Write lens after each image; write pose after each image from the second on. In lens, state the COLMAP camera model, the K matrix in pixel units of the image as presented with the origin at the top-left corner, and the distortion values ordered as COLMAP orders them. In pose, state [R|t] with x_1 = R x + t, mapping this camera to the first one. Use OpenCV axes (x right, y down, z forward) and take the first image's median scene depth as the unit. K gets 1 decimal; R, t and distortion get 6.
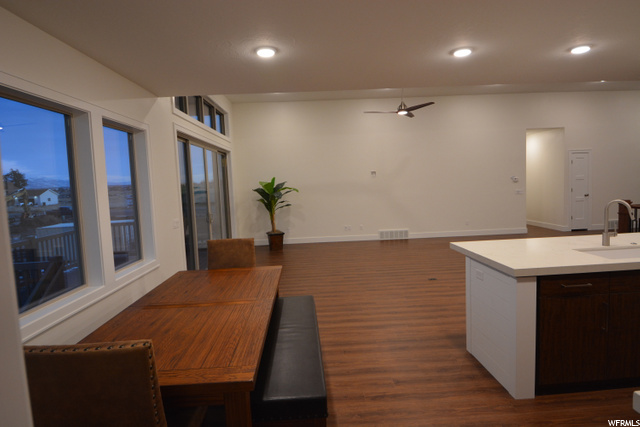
lens RADIAL K [[361.2, 0, 318.6], [0, 361.2, 207.6], [0, 0, 1]] dist [0.038334, -0.041492]
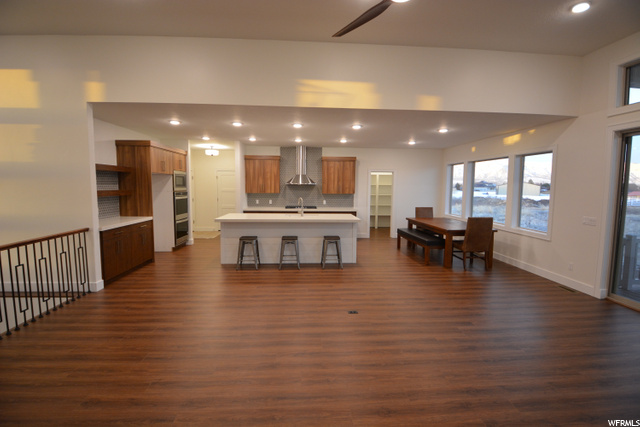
lens RADIAL K [[283.0, 0, 319.3], [0, 283.0, 211.5], [0, 0, 1]] dist [0.027665, -0.033711]
pose [[-0.998927, 0.036960, -0.027894, 0.595401], [0.031980, 0.986330, 0.161646, -0.194698], [0.033487, 0.160581, -0.986454, 2.373293]]
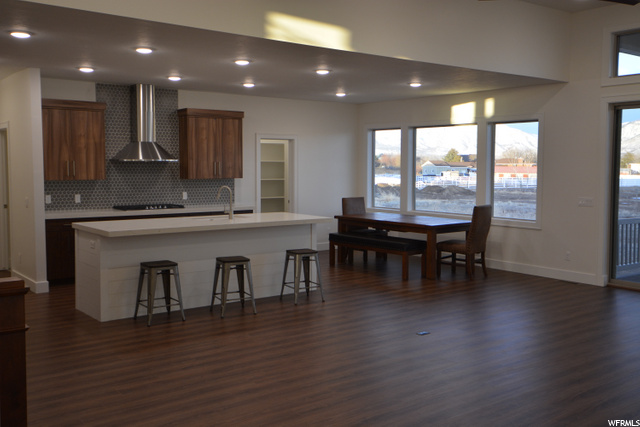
lens RADIAL K [[643.5, 0, 319.2], [0, 643.5, 206.8], [0, 0, 1]] dist [0.079379, -0.028344]
pose [[-0.805821, 0.080762, -0.586626, 1.603632], [-0.009863, 0.988688, 0.149662, -0.259405], [0.592077, 0.126387, -0.795909, 2.590946]]
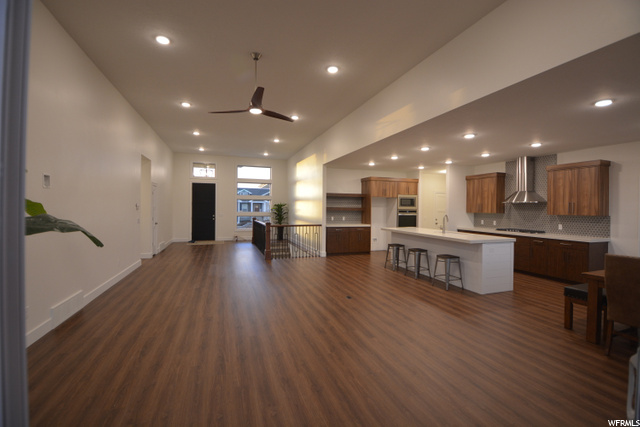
lens RADIAL K [[283.0, 0, 319.3], [0, 283.0, 211.5], [0, 0, 1]] dist [0.027665, -0.033711]
pose [[-0.294495, 0.026223, 0.955293, -0.669590], [0.067522, 0.997696, -0.006572, -0.074597], [-0.953265, 0.062568, -0.295587, 1.951093]]
